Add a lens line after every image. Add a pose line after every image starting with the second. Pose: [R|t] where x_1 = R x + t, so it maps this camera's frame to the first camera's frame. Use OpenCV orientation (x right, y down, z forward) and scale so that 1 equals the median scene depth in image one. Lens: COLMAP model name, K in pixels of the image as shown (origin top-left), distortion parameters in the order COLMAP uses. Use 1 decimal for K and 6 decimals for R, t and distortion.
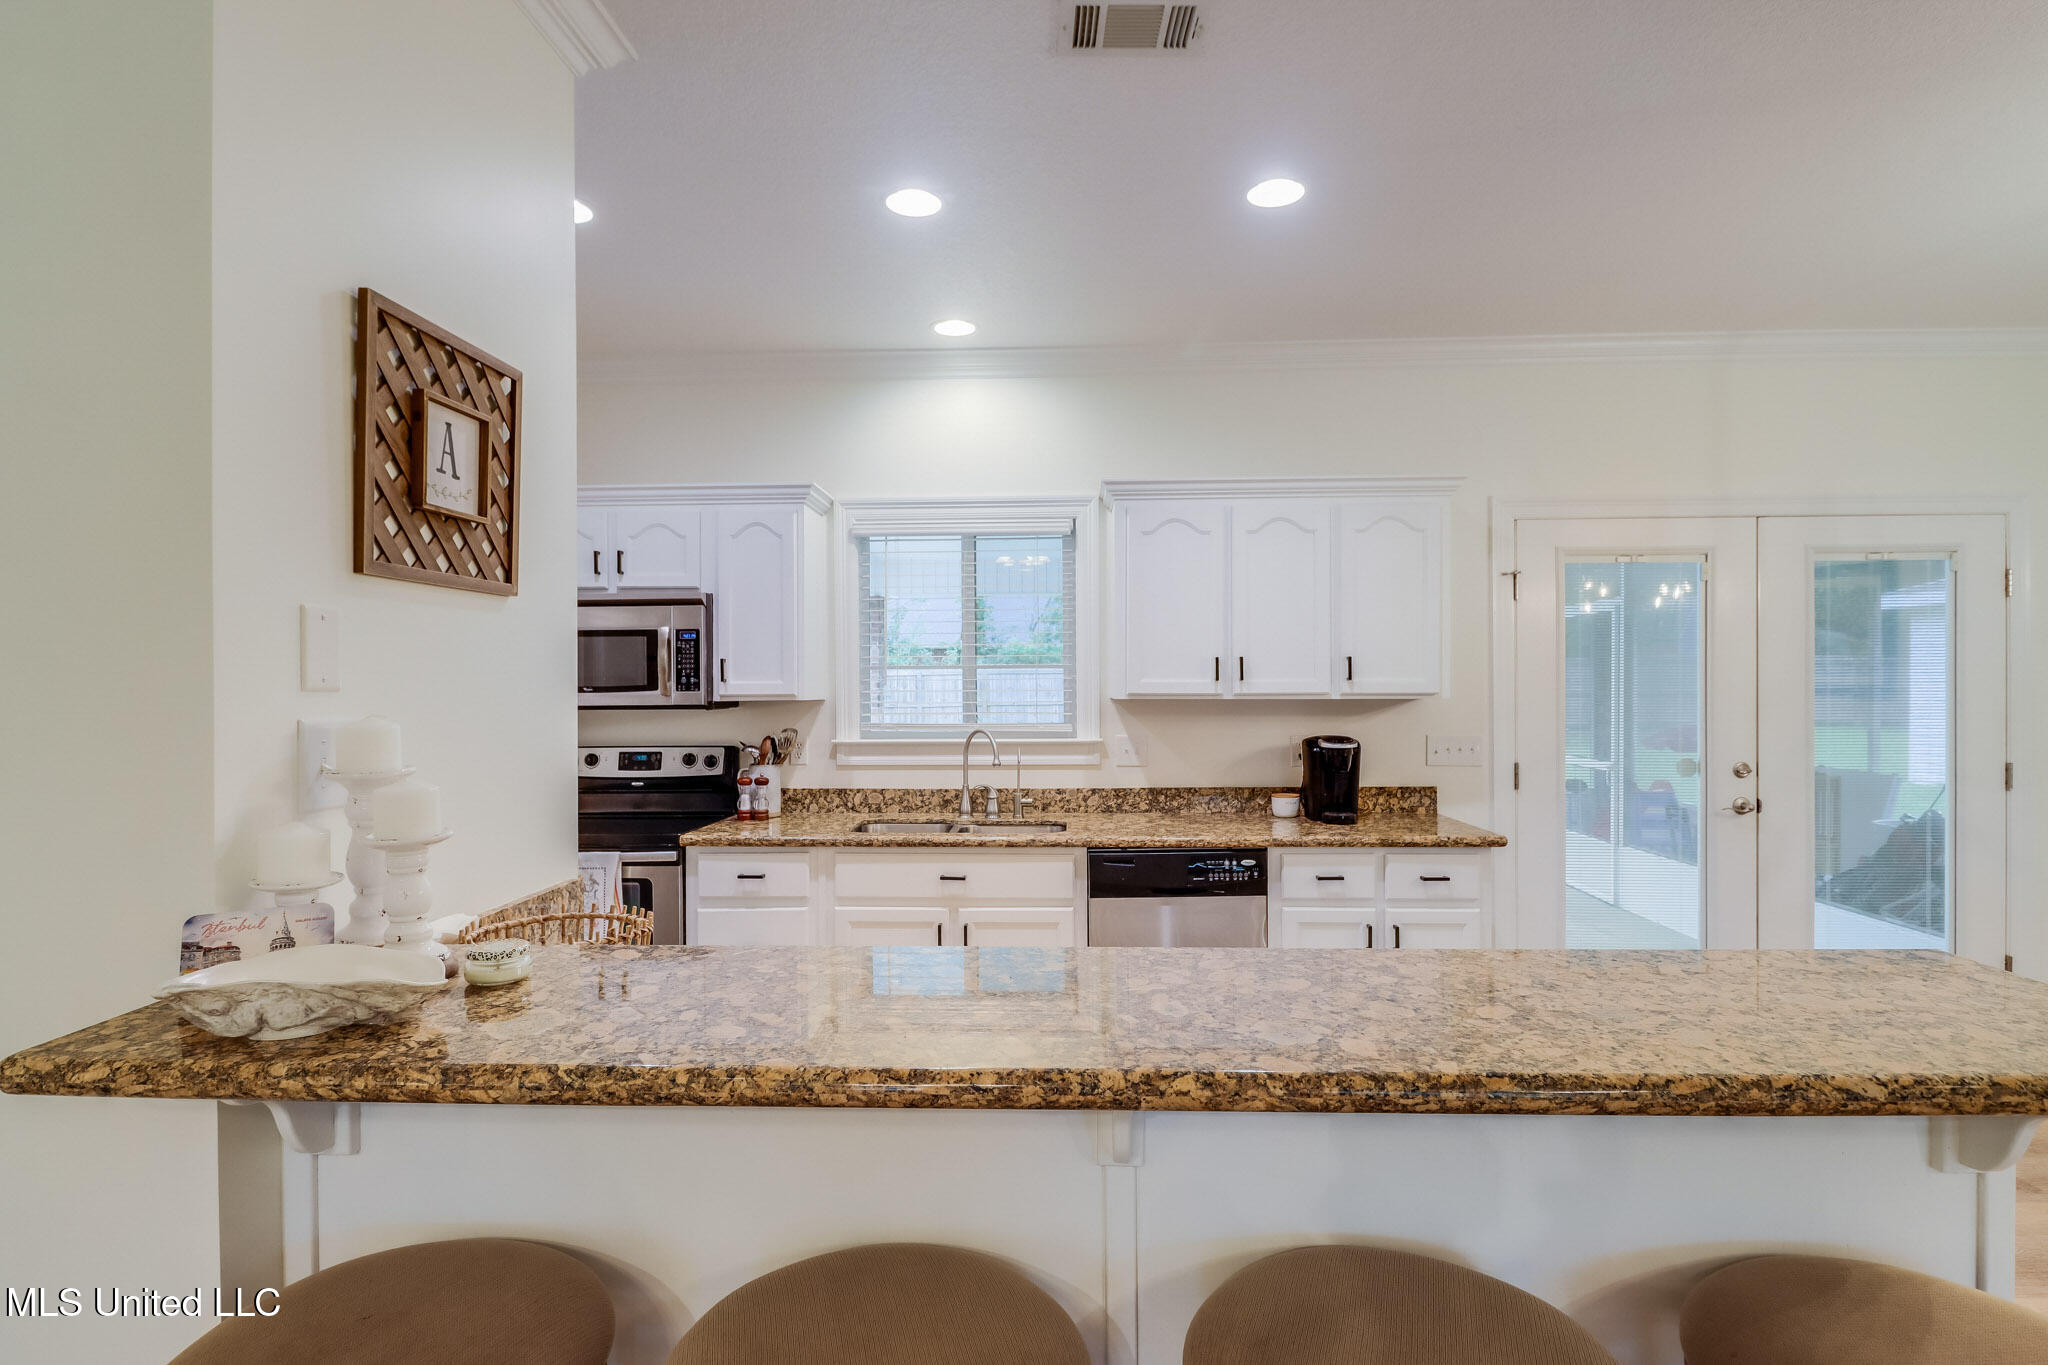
lens RADIAL K [[1038.3, 0, 1020.0], [0, 1038.3, 683.0], [0, 0, 1]] dist [0.000235, -0.001207]
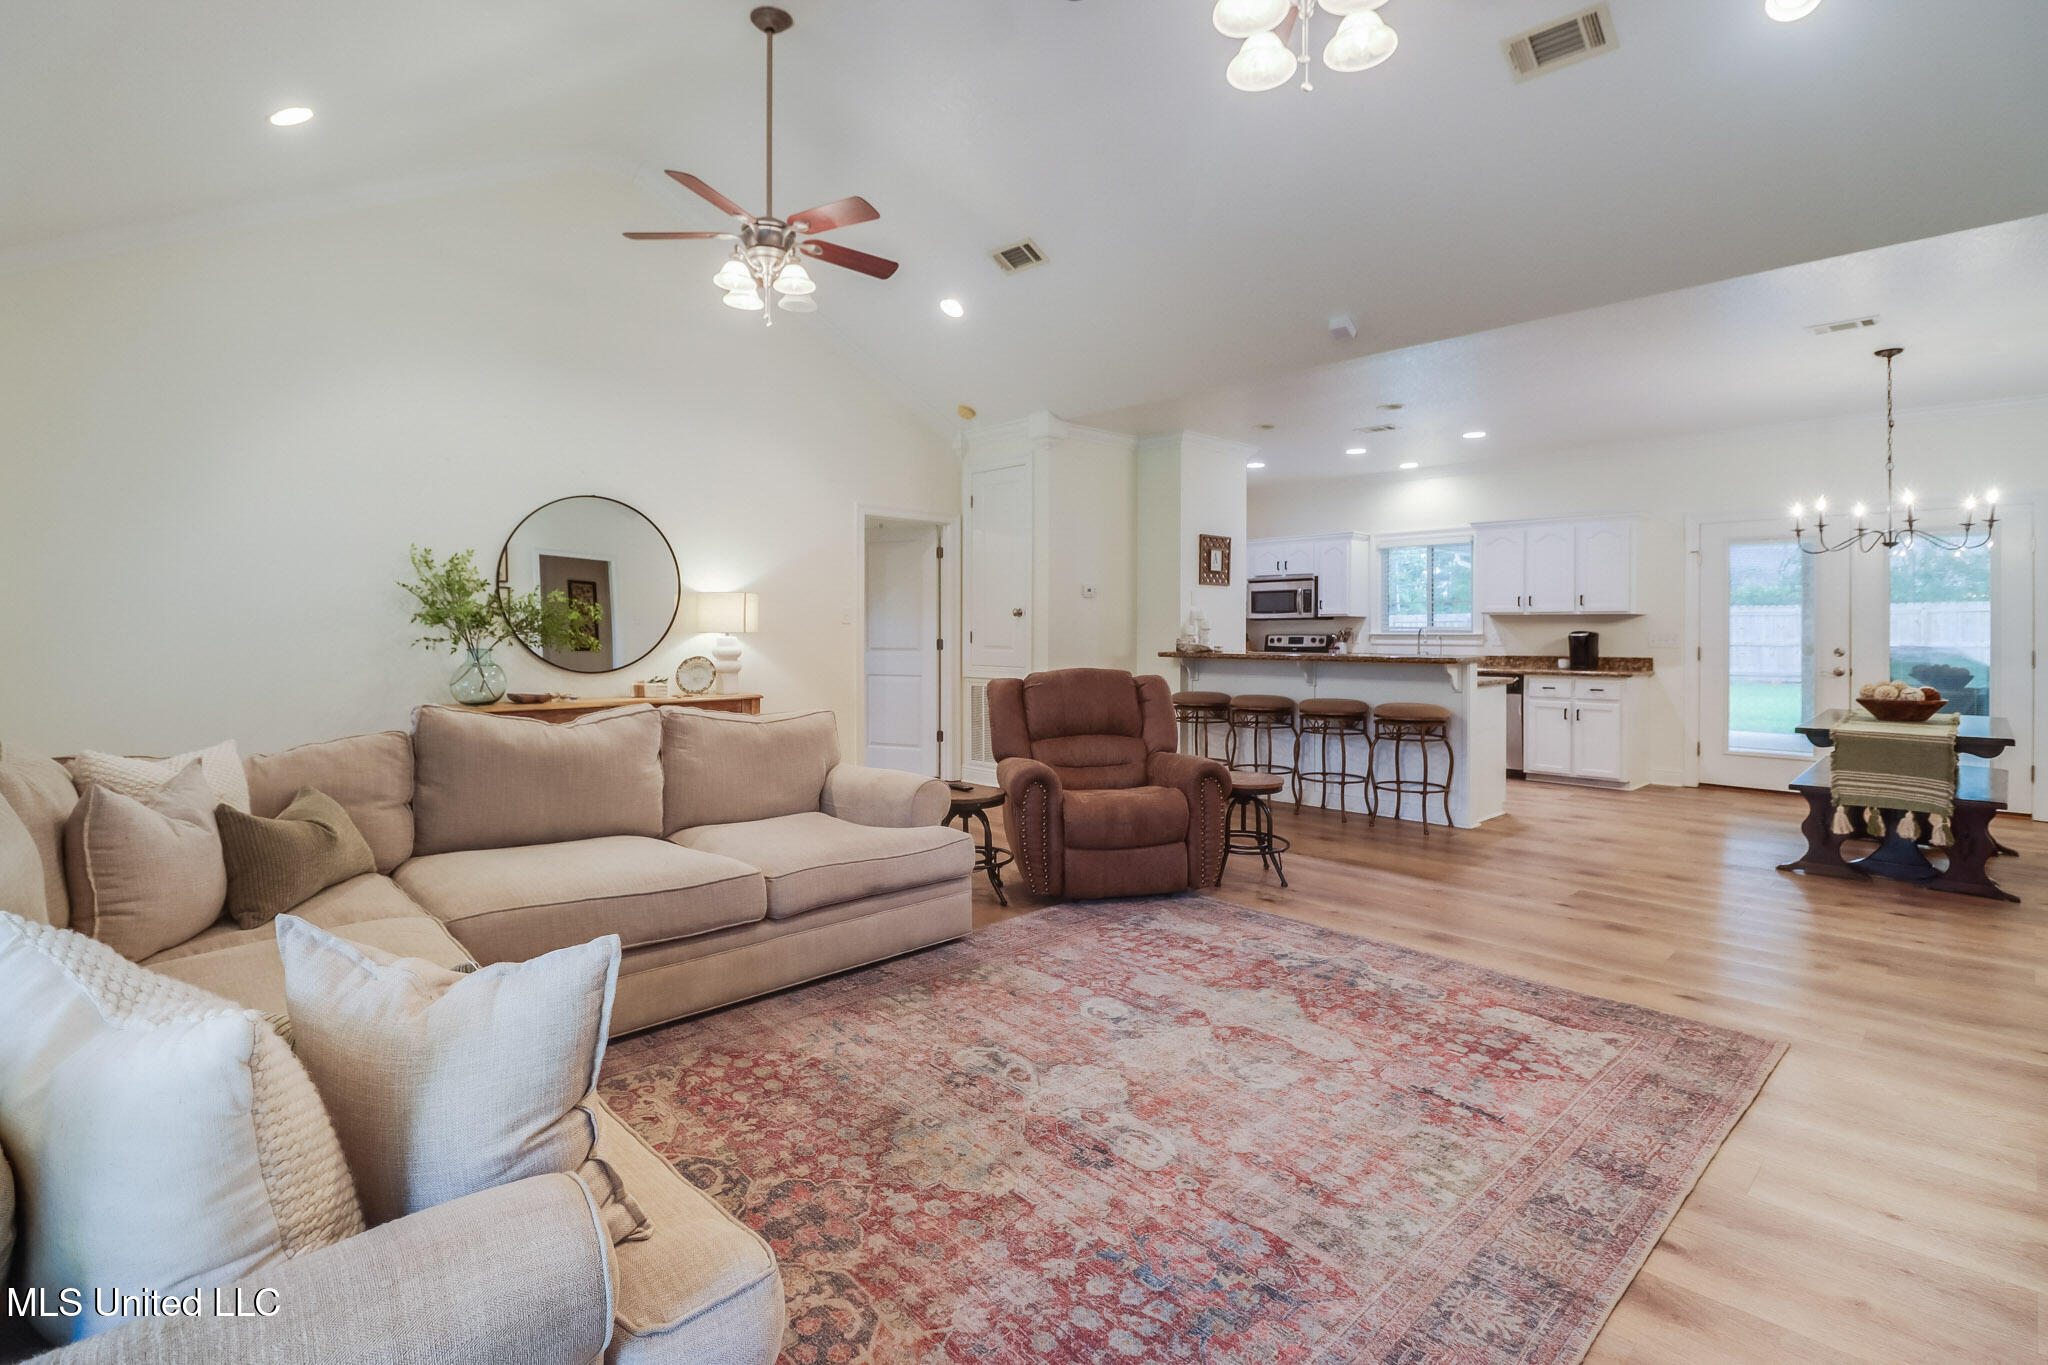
lens RADIAL K [[973.5, 0, 1027.9], [0, 973.5, 653.3], [0, 0, 1]] dist [-0.003178, -0.000933]
pose [[0.728560, 0.022093, -0.684626, 0.829029], [-0.005893, 0.999645, 0.025987, 0.049407], [0.684957, -0.014899, 0.728431, -1.255451]]
